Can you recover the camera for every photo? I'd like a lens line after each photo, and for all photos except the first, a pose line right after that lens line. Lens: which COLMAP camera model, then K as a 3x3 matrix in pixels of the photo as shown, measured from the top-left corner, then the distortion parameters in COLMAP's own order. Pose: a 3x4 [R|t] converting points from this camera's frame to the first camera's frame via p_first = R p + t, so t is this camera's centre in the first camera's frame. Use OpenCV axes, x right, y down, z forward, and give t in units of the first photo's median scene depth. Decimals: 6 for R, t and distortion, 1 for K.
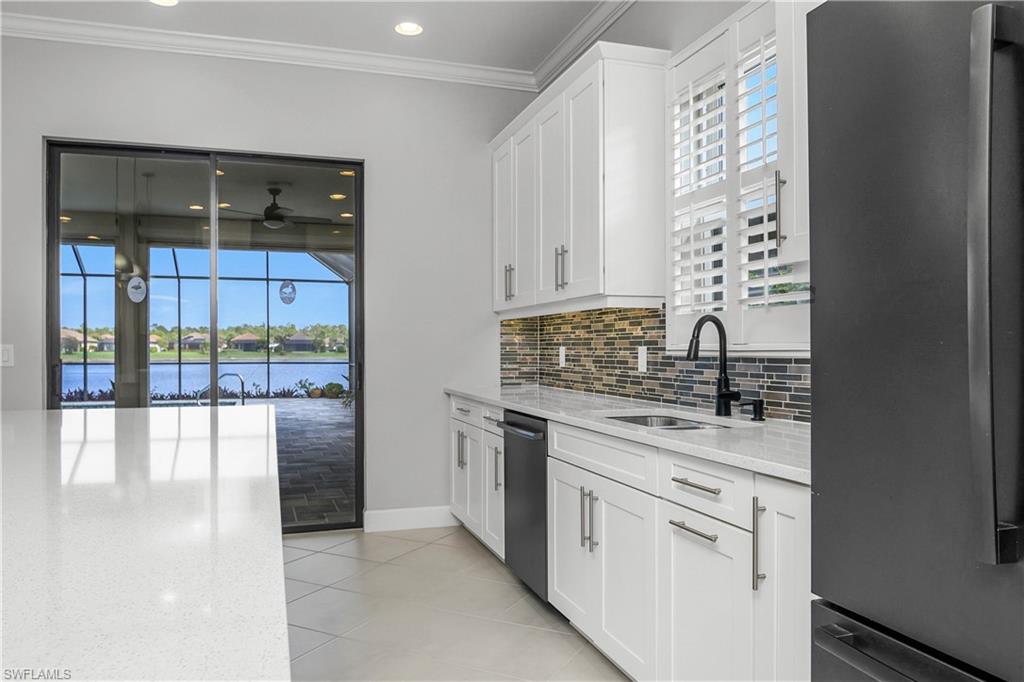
lens RADIAL K [[725.2, 0, 517.1], [0, 725.2, 343.8], [0, 0, 1]] dist [-0.028405, -0.000785]
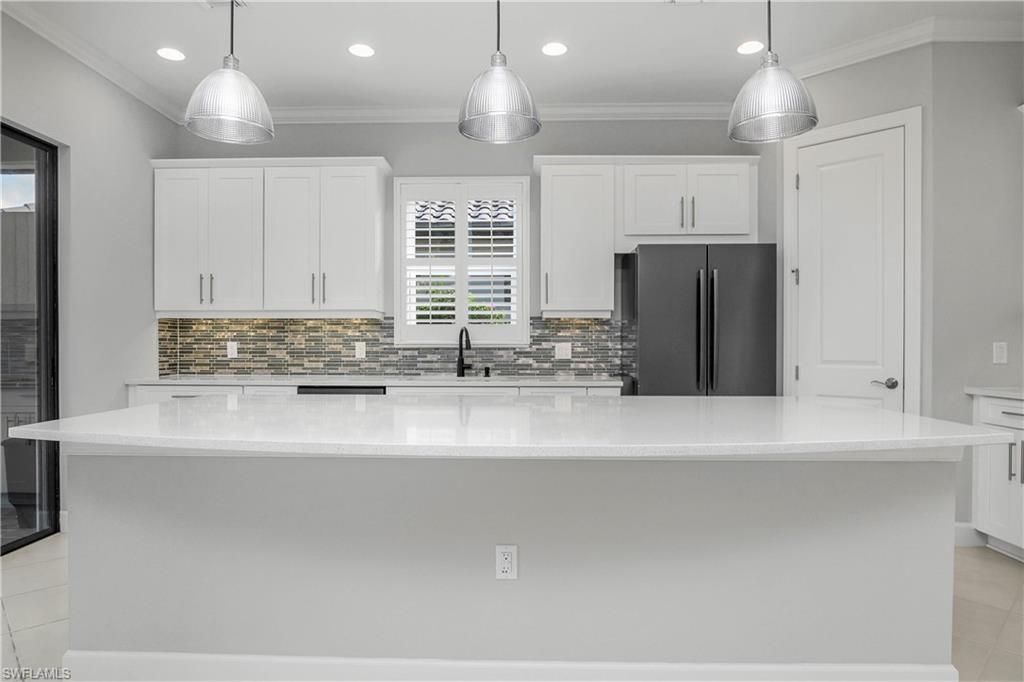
lens RADIAL K [[618.3, 0, 507.6], [0, 618.3, 346.4], [0, 0, 1]] dist [-0.028185, 0.006867]
pose [[0.344725, -0.002506, 0.938701, -1.001343], [-0.006881, 0.999963, 0.005196, 0.003808], [-0.938679, -0.008250, 0.344695, 0.220427]]
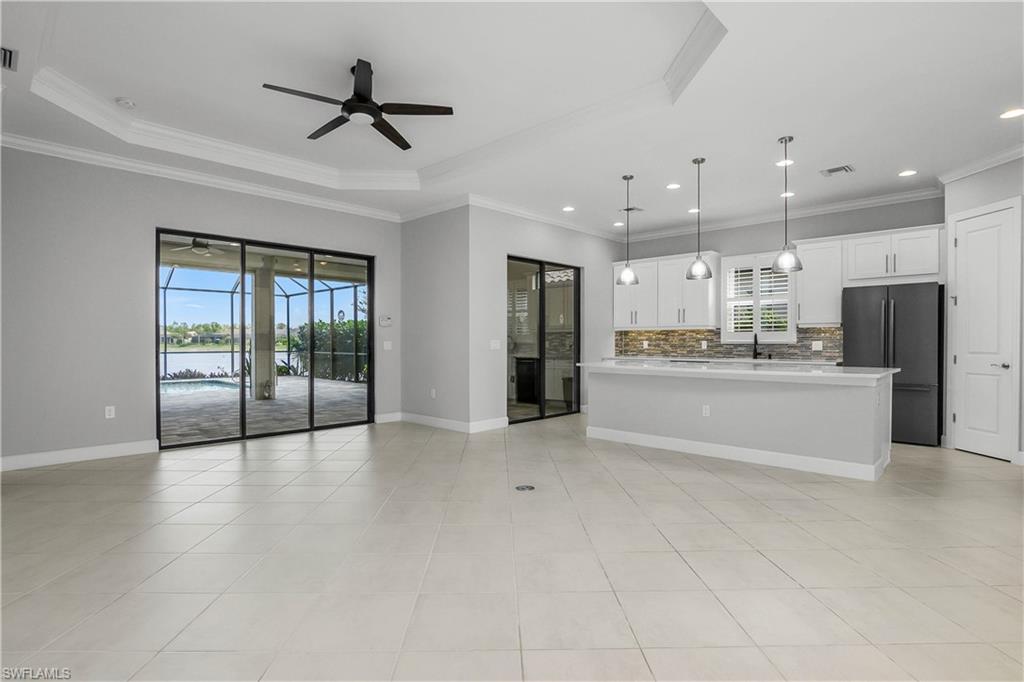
lens RADIAL K [[512.0, 0, 506.1], [0, 512.0, 347.1], [0, 0, 1]] dist [-0.031909, 0.006620]
pose [[0.889264, -0.003266, 0.457383, -1.659471], [-0.004167, 0.999875, 0.015241, 0.000148], [-0.457376, -0.015459, 0.889139, -0.623055]]
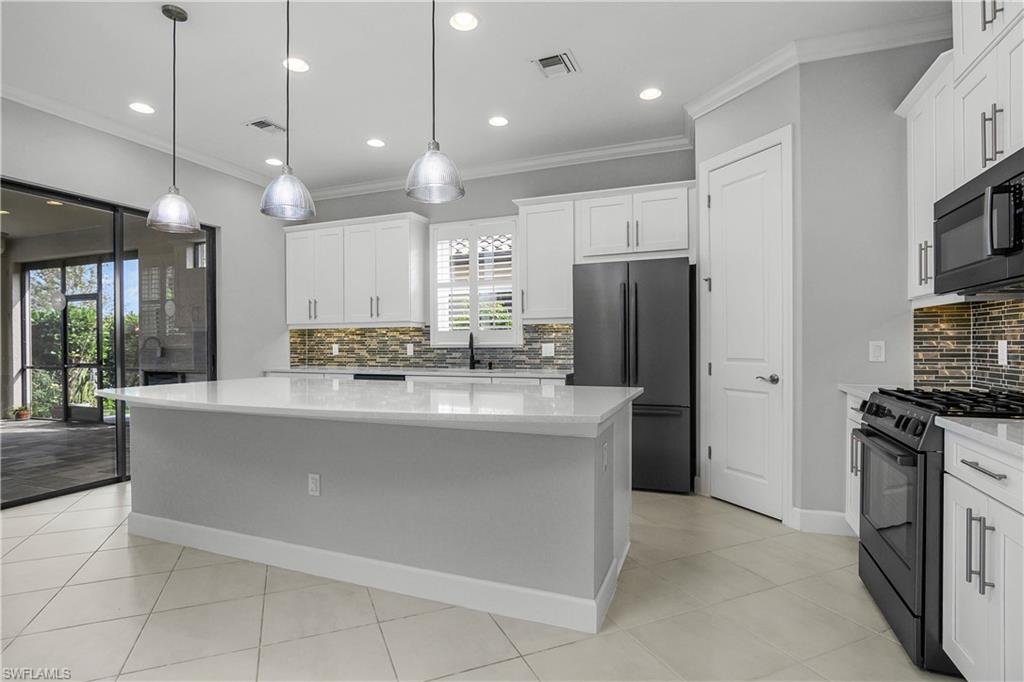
lens RADIAL K [[512.0, 0, 505.4], [0, 512.0, 349.6], [0, 0, 1]] dist [-0.031909, 0.006620]
pose [[0.649811, -0.007967, 0.760054, -0.847378], [-0.001576, 0.999929, 0.011829, 0.001976], [-0.760094, -0.008884, 0.649752, -0.263589]]
